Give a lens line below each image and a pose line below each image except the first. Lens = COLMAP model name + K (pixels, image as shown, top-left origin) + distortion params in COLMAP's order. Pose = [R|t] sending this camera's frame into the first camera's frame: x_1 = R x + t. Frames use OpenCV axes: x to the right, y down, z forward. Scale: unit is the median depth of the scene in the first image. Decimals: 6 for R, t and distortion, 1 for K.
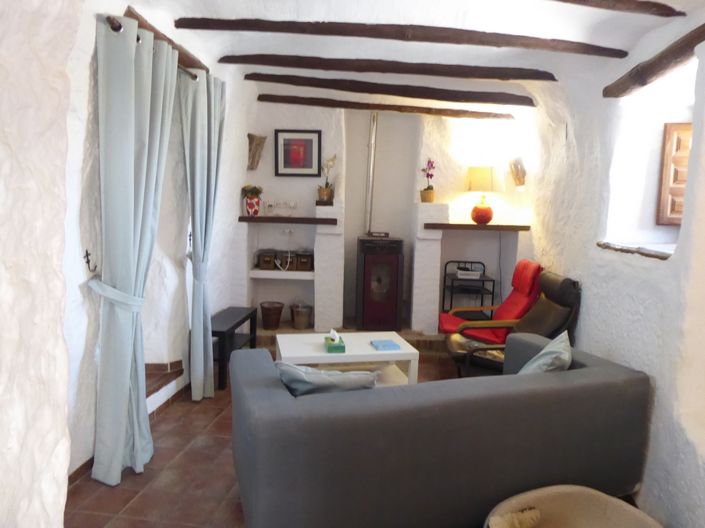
lens RADIAL K [[497.7, 0, 353.4], [0, 497.7, 263.5], [0, 0, 1]] dist [-0.033008, 0.007108]
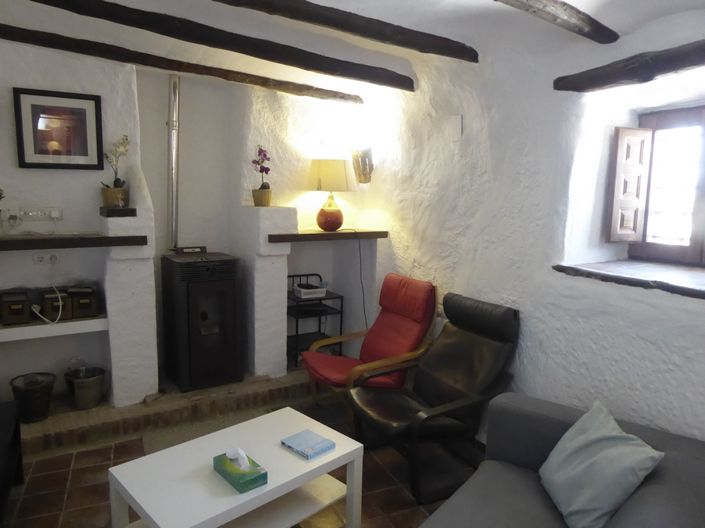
lens RADIAL K [[497.7, 0, 352.2], [0, 497.7, 265.3], [0, 0, 1]] dist [-0.033008, 0.007108]
pose [[0.844240, -0.086944, 0.528867, -0.146272], [0.062436, 0.995990, 0.064070, -0.074105], [-0.532317, -0.021070, 0.846283, 0.296830]]
